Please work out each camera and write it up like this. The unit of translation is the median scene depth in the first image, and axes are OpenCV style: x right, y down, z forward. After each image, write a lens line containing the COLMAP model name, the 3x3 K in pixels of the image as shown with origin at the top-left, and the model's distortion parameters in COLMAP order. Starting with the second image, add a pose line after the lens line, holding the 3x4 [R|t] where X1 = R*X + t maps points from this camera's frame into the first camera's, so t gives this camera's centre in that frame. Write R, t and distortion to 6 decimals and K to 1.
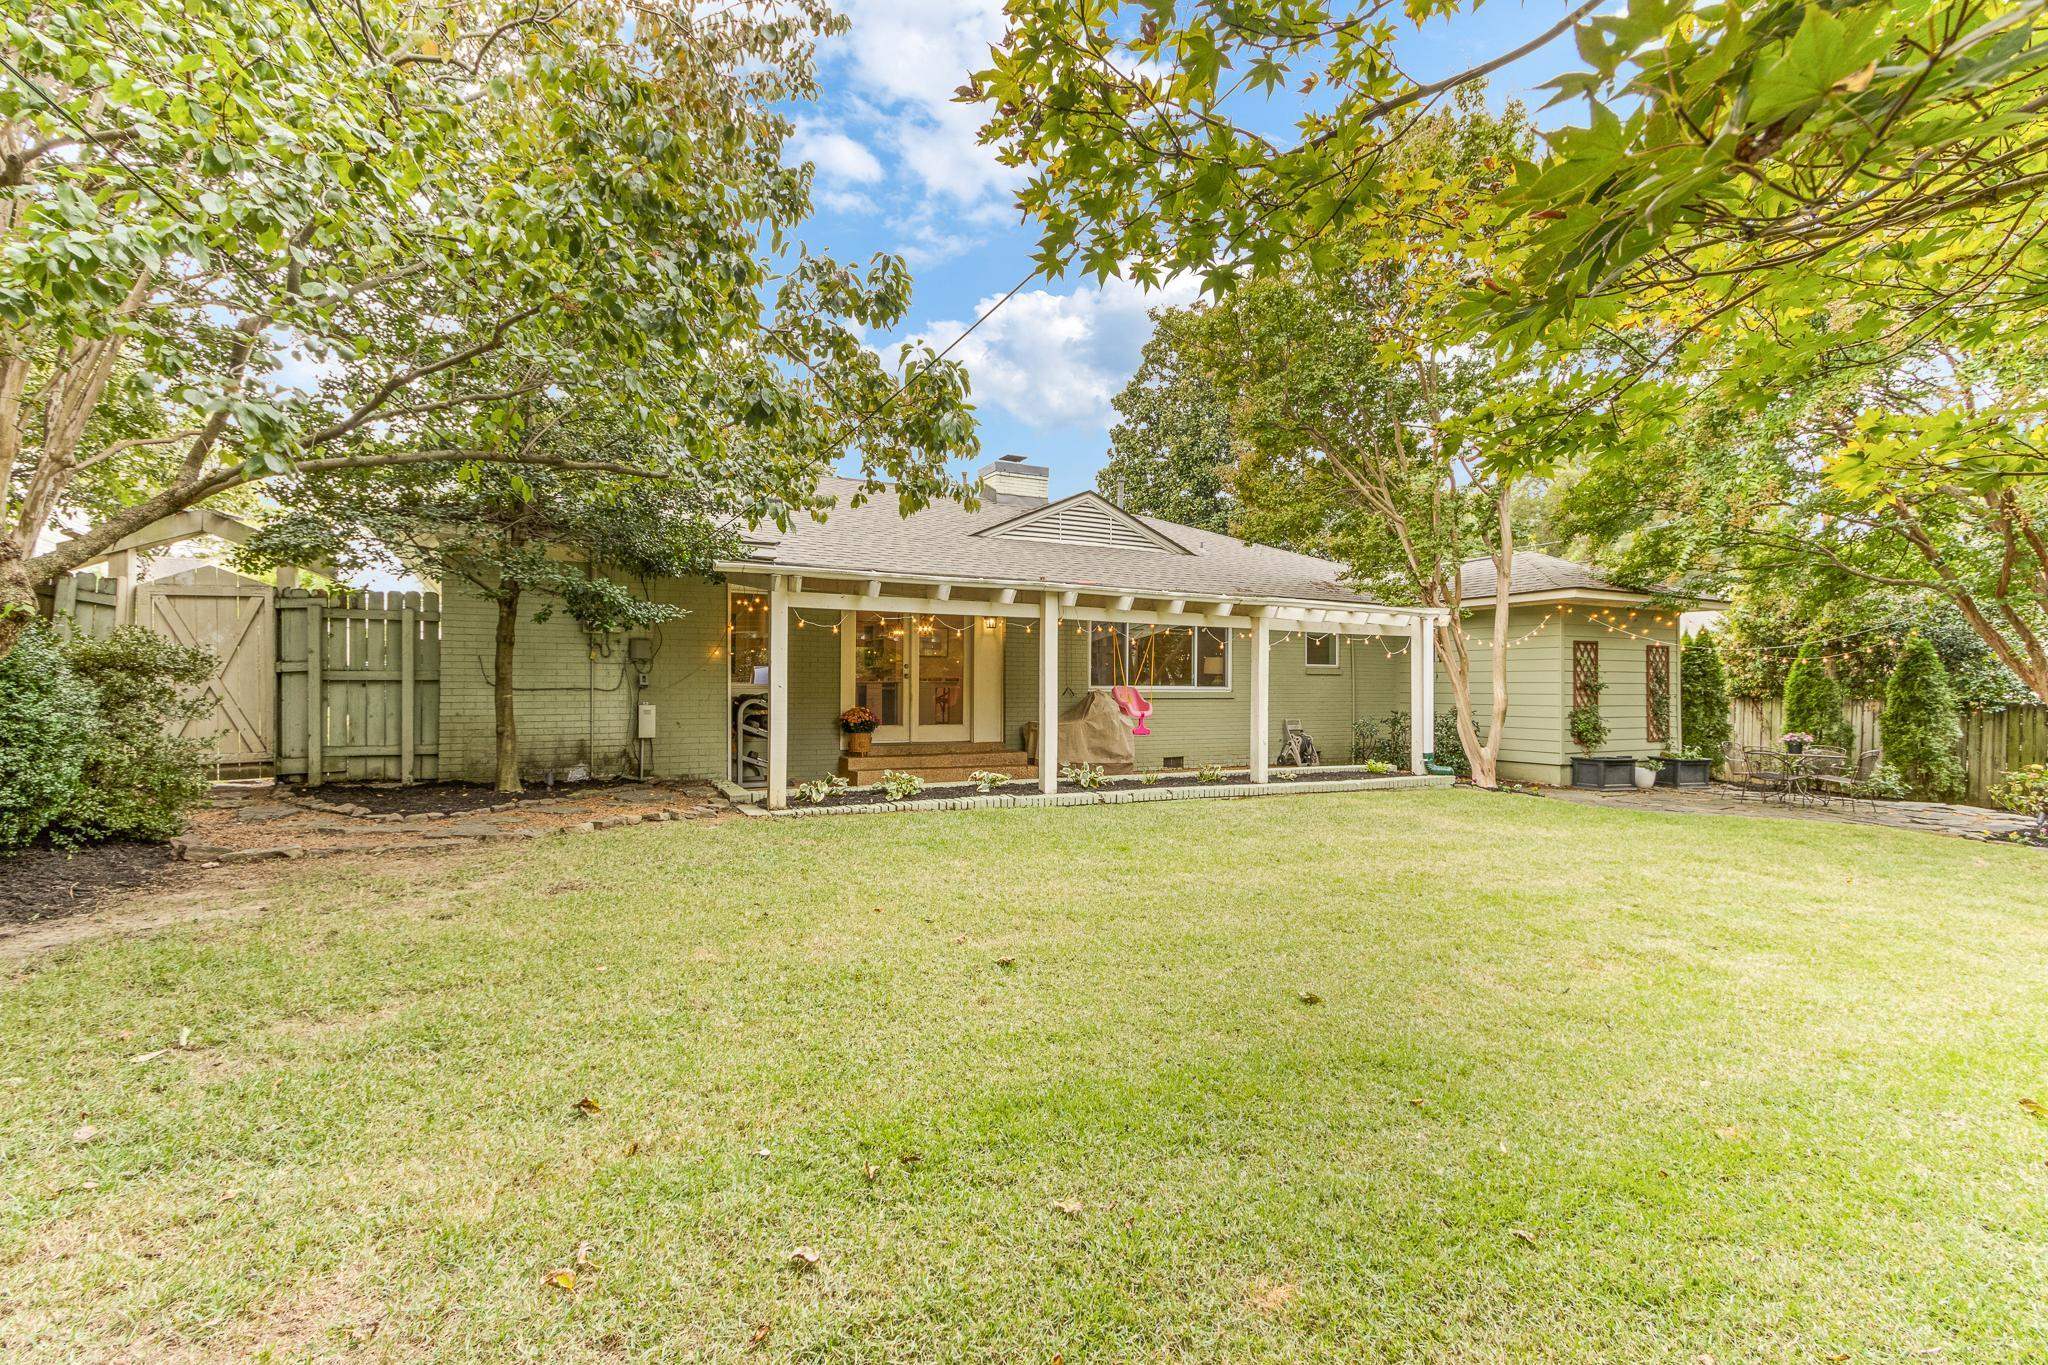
lens RADIAL K [[943.5, 0, 1021.5], [0, 943.5, 687.3], [0, 0, 1]] dist [0.022367, 0.000615]
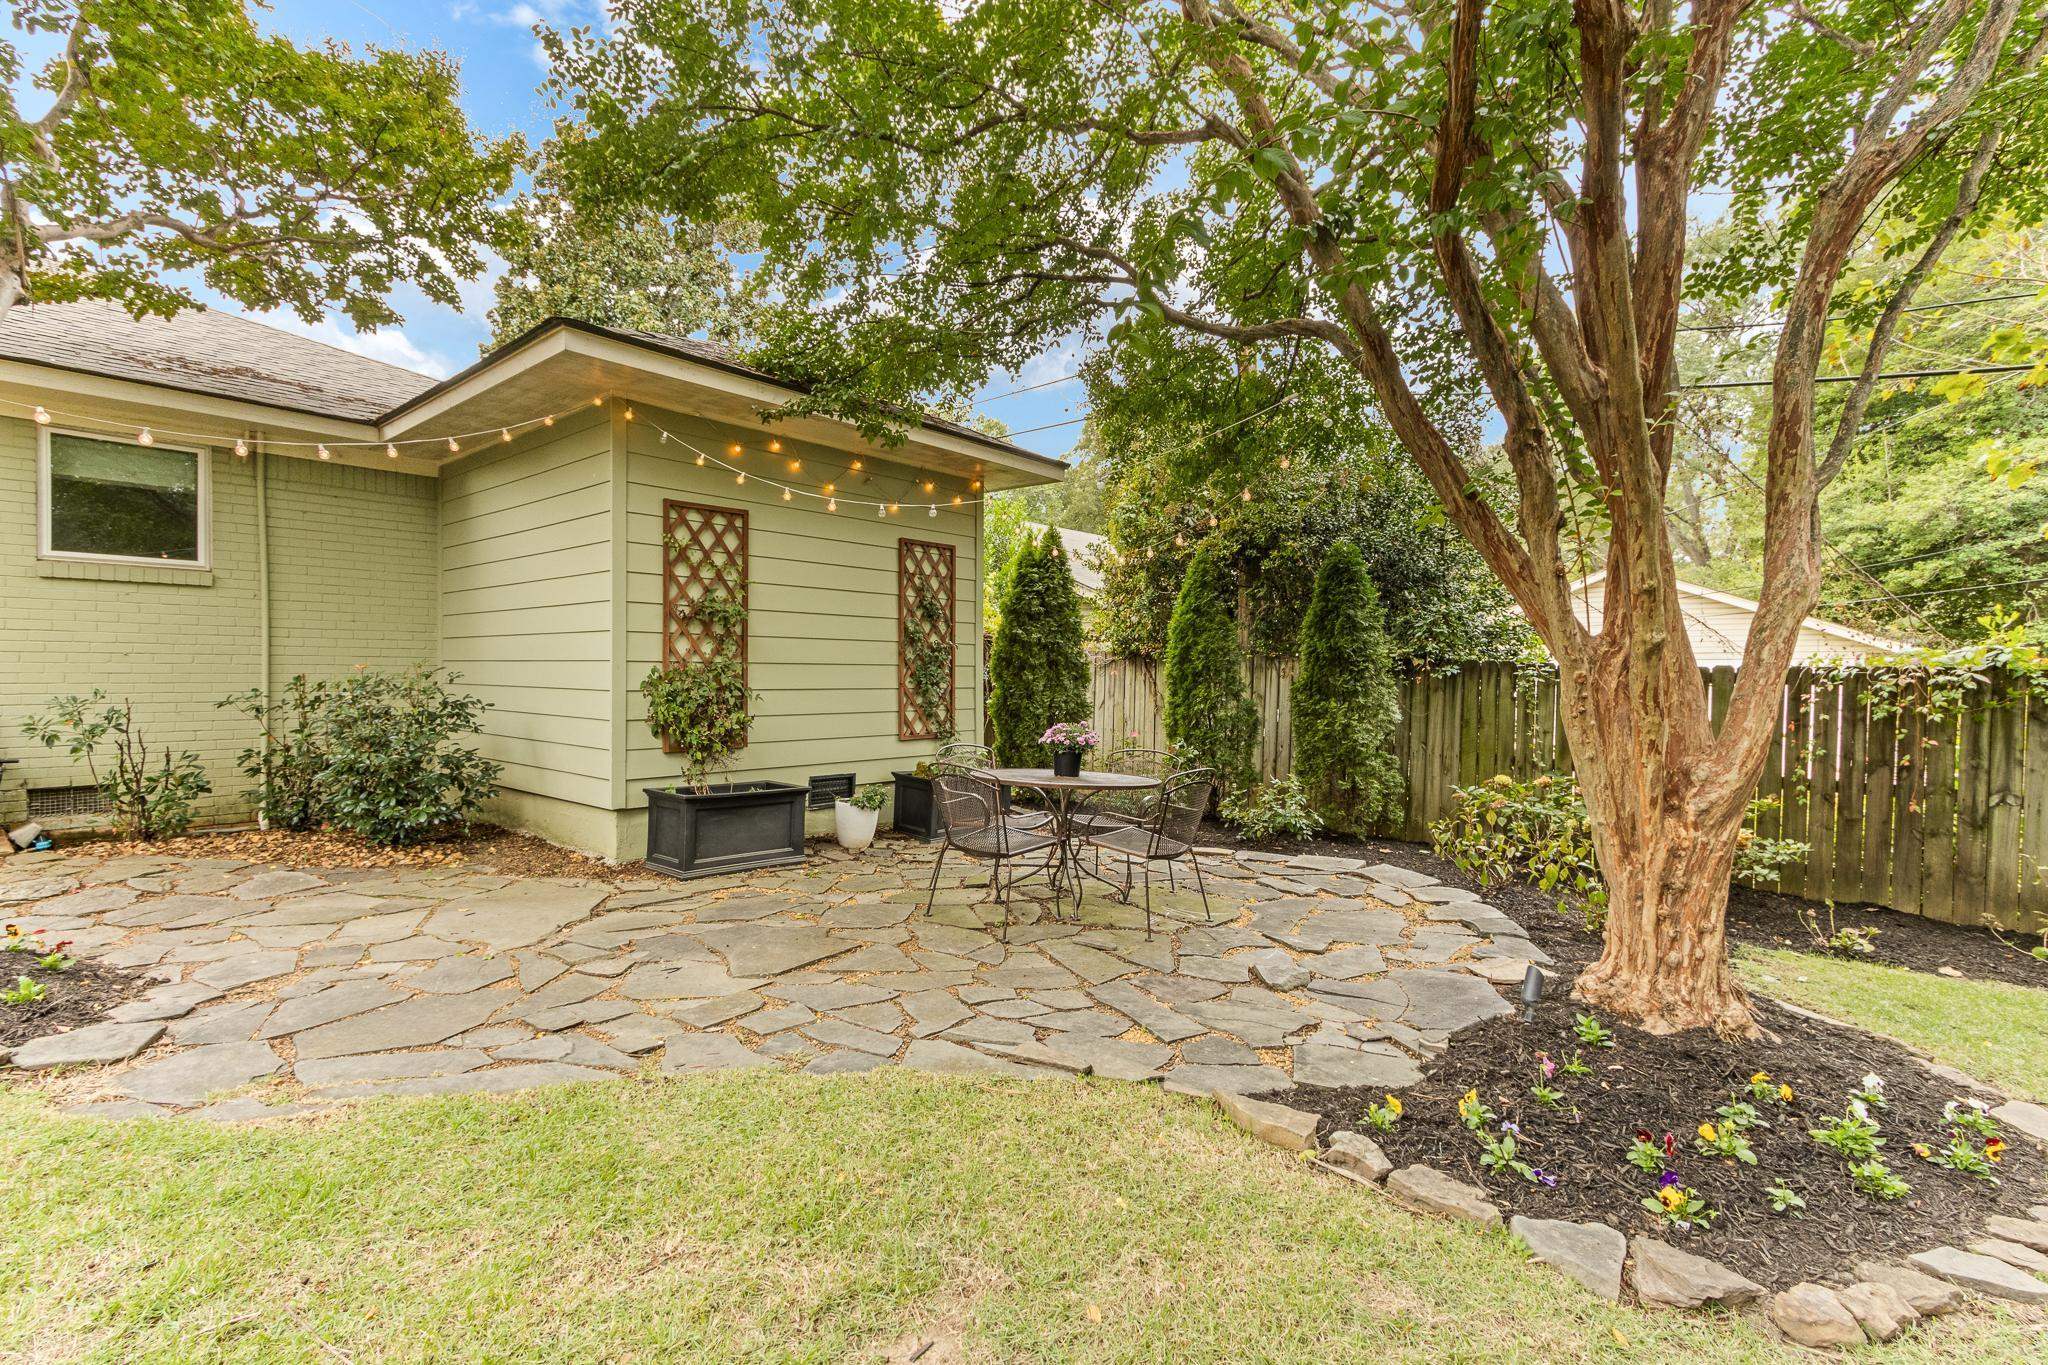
lens RADIAL K [[943.5, 0, 1028.6], [0, 943.5, 688.2], [0, 0, 1]] dist [0.022367, 0.000615]
pose [[0.934662, -0.002726, 0.355528, 0.575277], [-0.003877, 0.999833, 0.017860, 0.023247], [-0.355518, -0.018072, 0.934495, 0.561021]]
